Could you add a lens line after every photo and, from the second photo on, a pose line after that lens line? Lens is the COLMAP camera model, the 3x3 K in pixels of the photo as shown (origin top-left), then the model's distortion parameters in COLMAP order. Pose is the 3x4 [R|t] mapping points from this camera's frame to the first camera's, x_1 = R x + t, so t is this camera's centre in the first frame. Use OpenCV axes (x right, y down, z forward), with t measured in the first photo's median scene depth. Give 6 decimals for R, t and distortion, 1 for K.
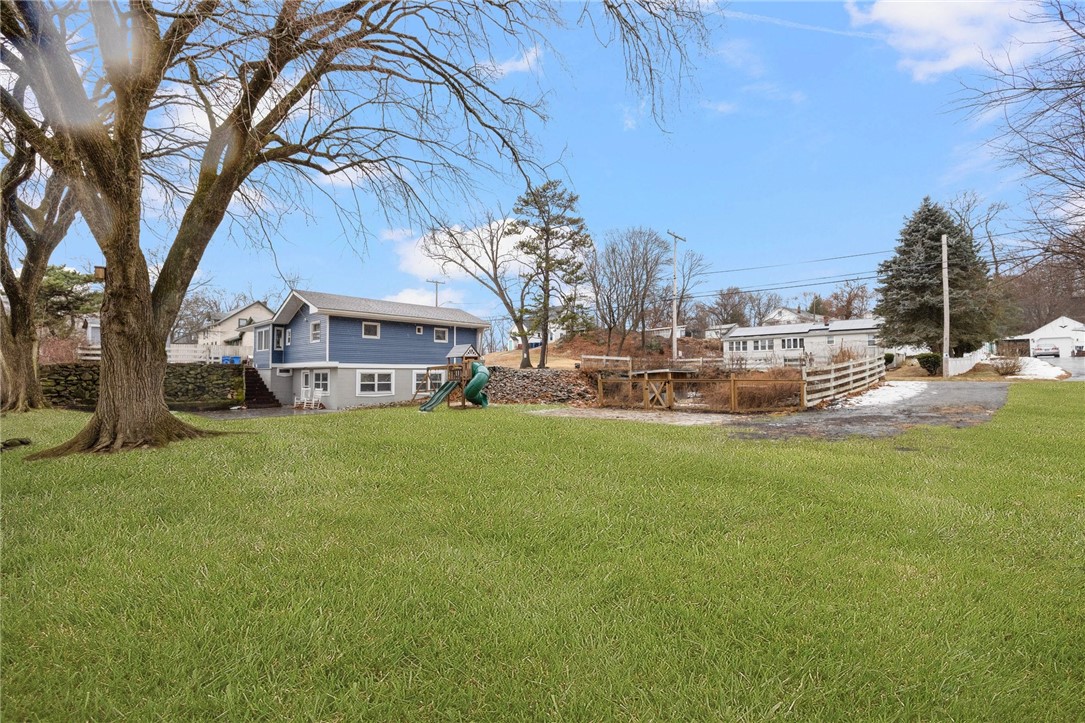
lens RADIAL K [[455.7, 0, 534.4], [0, 455.7, 364.7], [0, 0, 1]] dist [-0.000310, -0.000024]
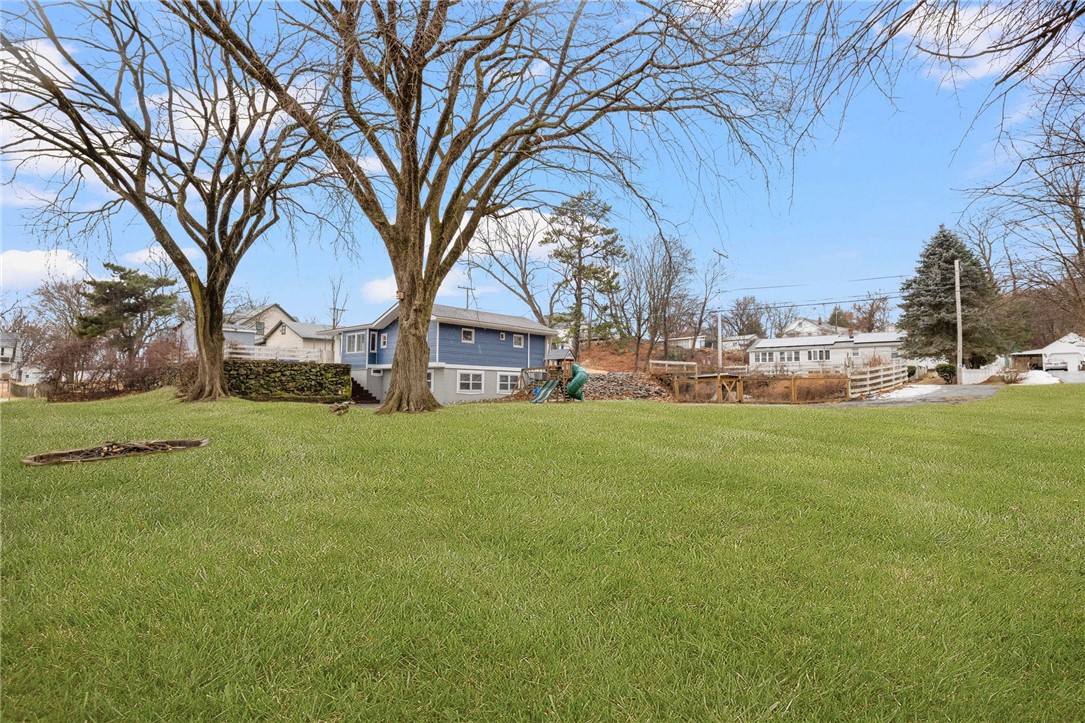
lens RADIAL K [[516.2, 0, 542.5], [0, 516.2, 361.5], [0, 0, 1]] dist [-0.002318, -0.000433]
pose [[0.999125, 0.013319, 0.039638, -0.149187], [-0.012069, 0.999427, -0.031618, 0.018180], [-0.040036, 0.031112, 0.998714, -0.193771]]
